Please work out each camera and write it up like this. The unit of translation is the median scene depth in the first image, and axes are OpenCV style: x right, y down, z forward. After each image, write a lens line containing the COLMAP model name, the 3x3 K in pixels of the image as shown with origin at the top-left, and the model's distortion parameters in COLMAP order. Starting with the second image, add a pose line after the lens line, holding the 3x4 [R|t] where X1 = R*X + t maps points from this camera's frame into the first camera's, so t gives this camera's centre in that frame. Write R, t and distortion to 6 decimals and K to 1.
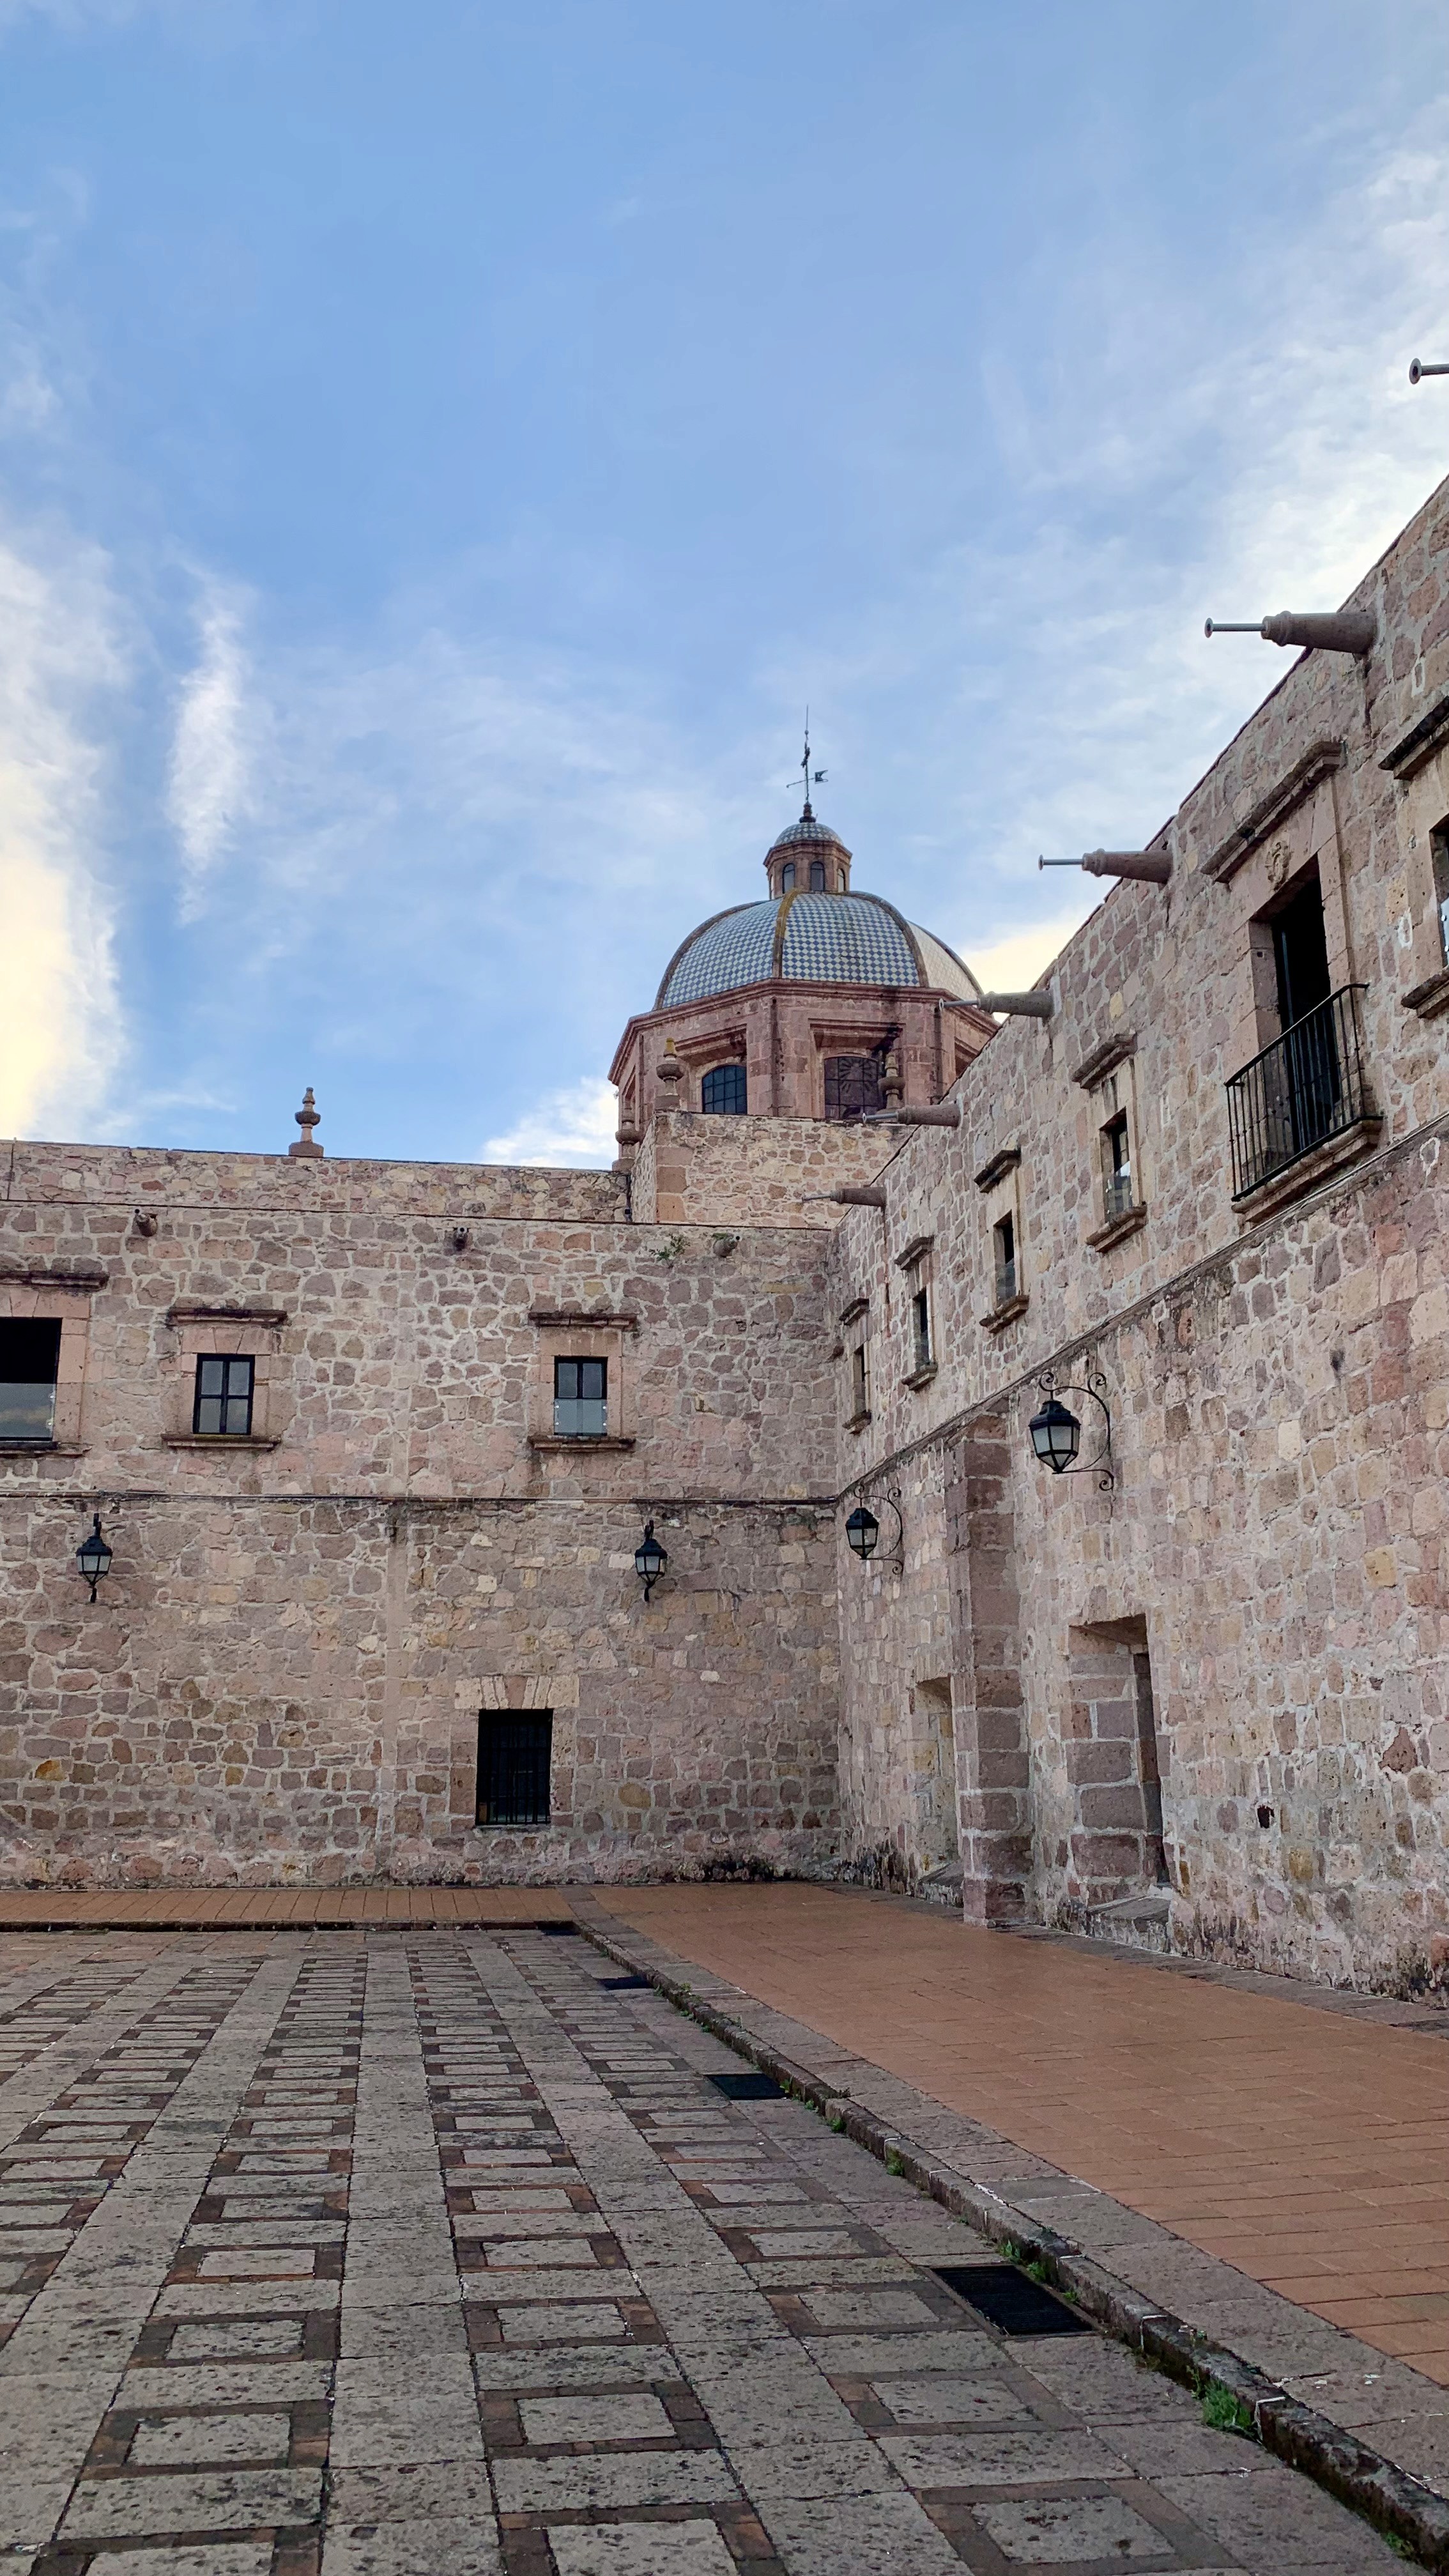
lens RADIAL K [[1975.4, 0, 714.3], [0, 1975.4, 1242.4], [0, 0, 1]] dist [0.147945, -0.451665]
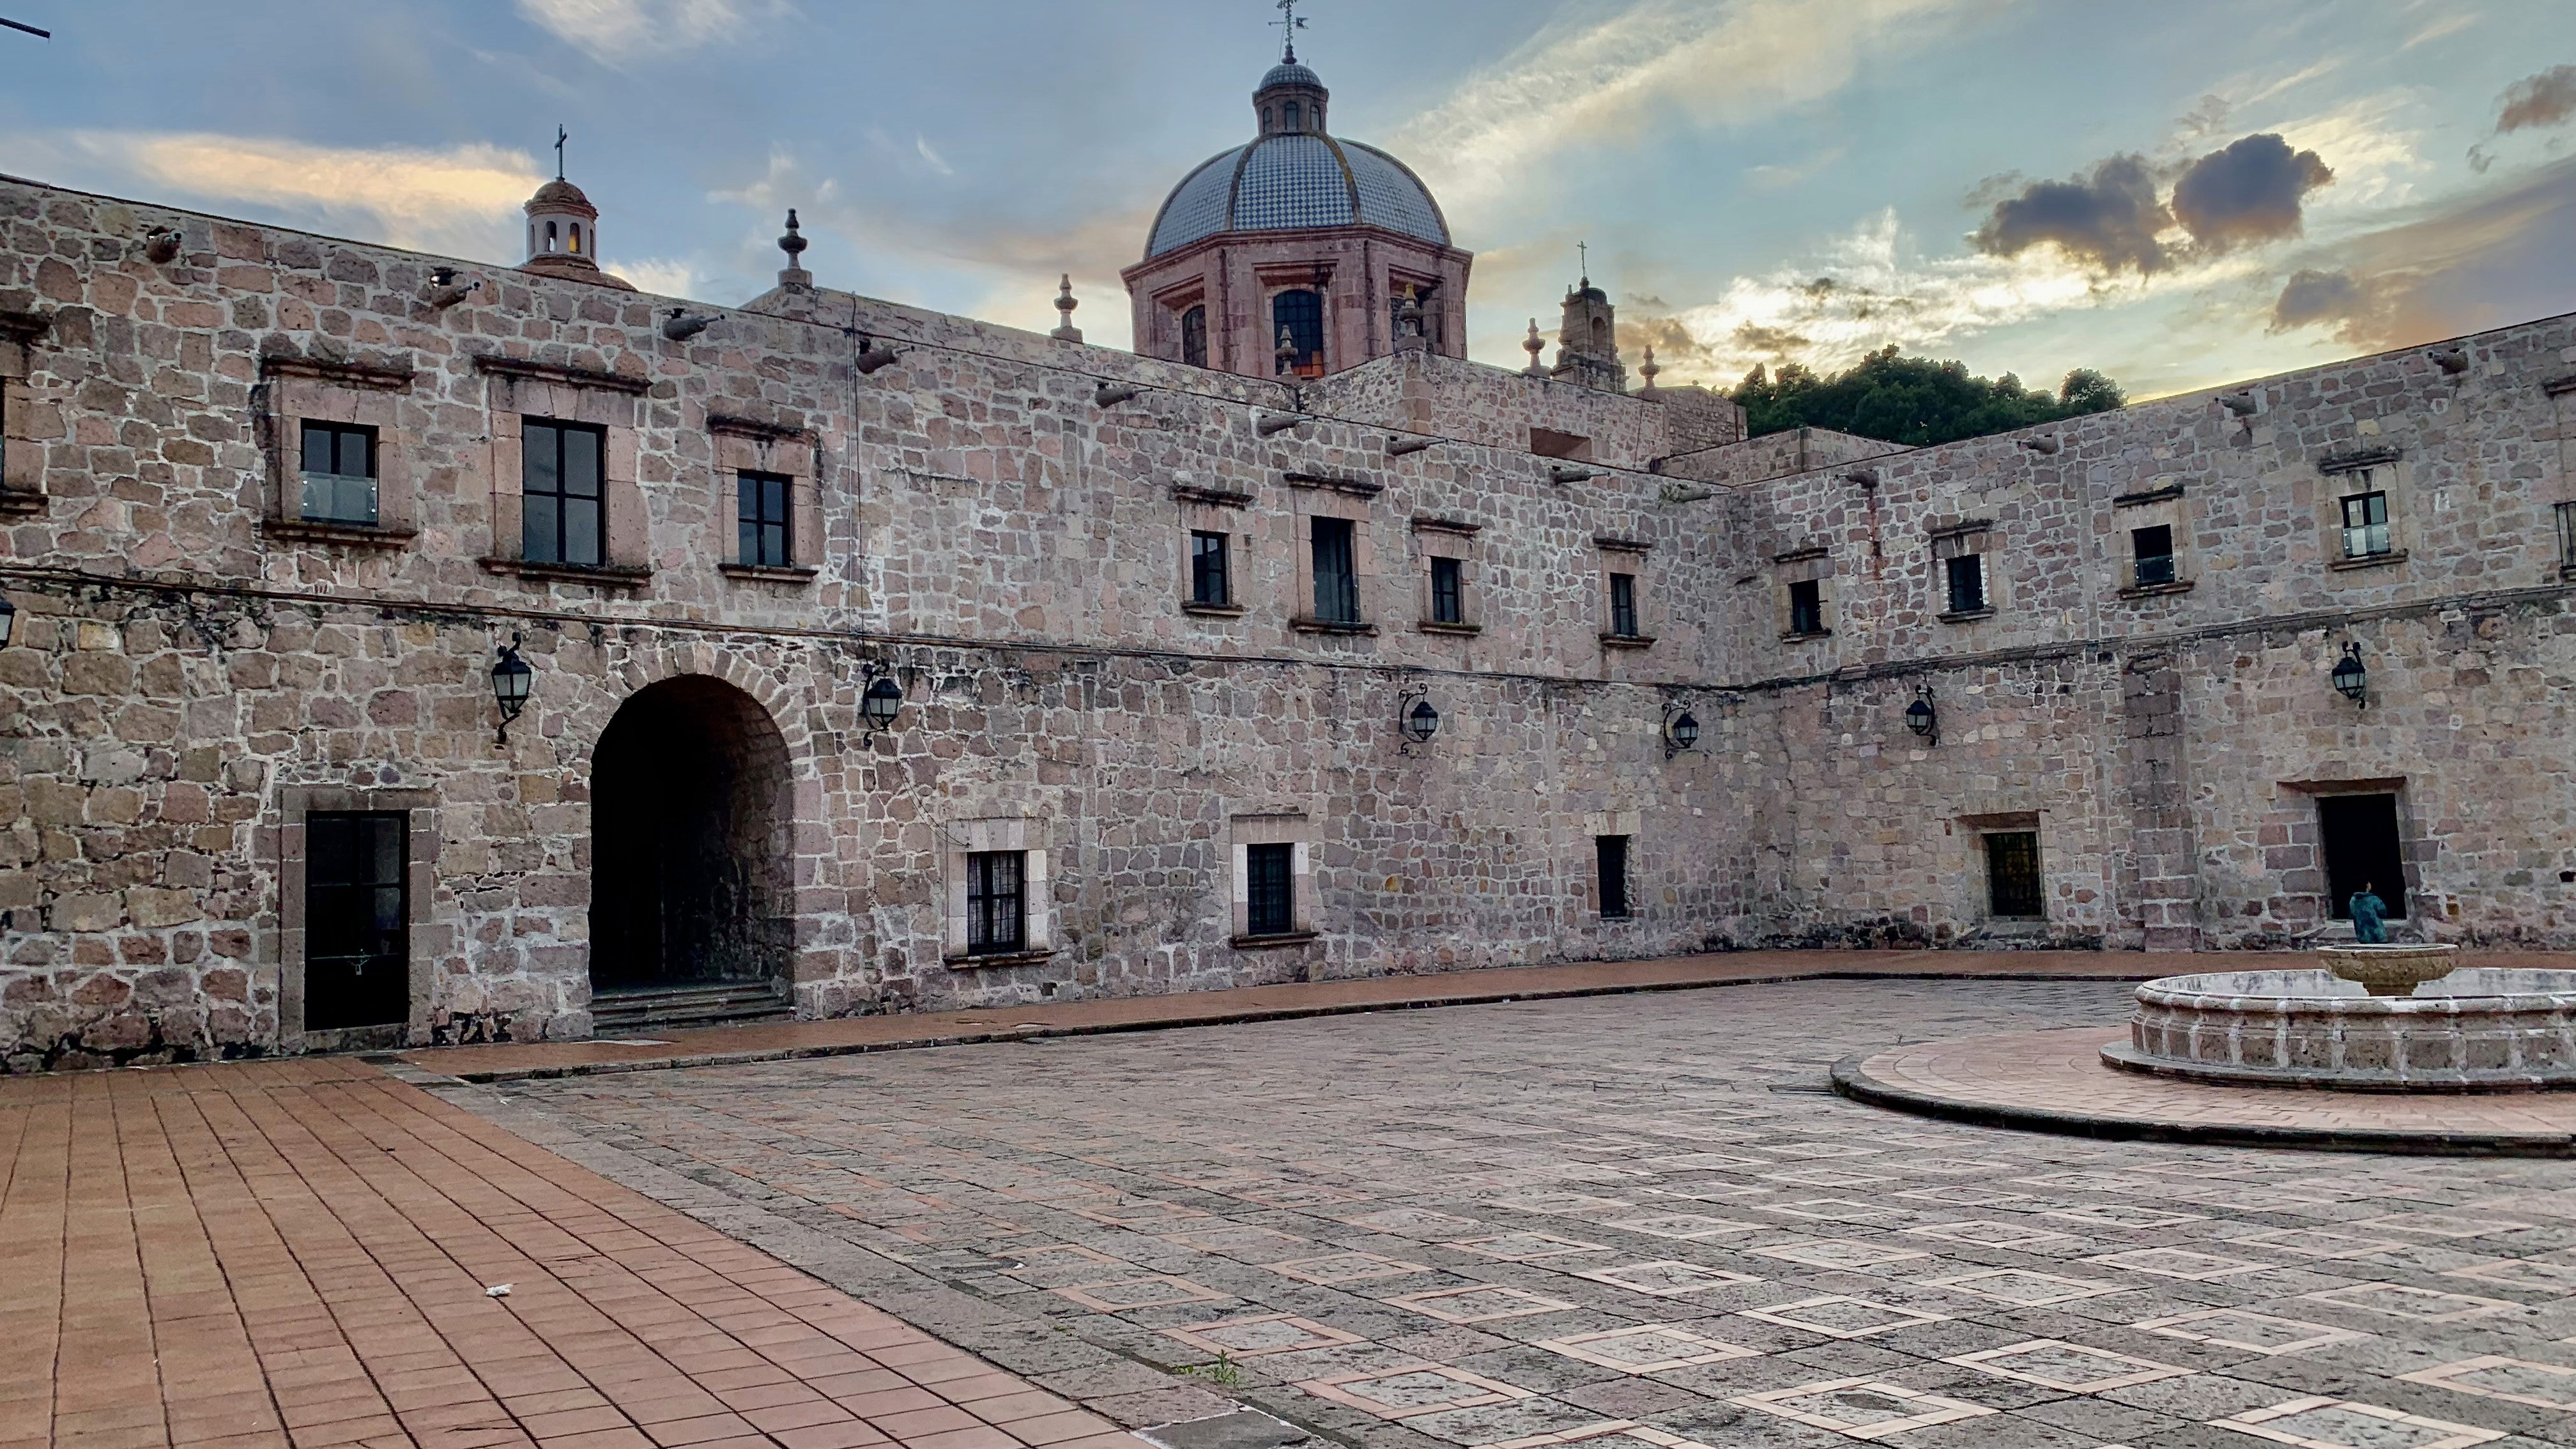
lens RADIAL K [[1995.0, 0, 1284.3], [0, 1995.0, 708.4], [0, 0, 1]] dist [0.104233, -0.209701]
pose [[0.842775, 0.023353, 0.537760, -0.999770], [-0.110619, 0.985248, 0.130576, -0.002861], [-0.526777, -0.169533, 0.832925, 0.001659]]
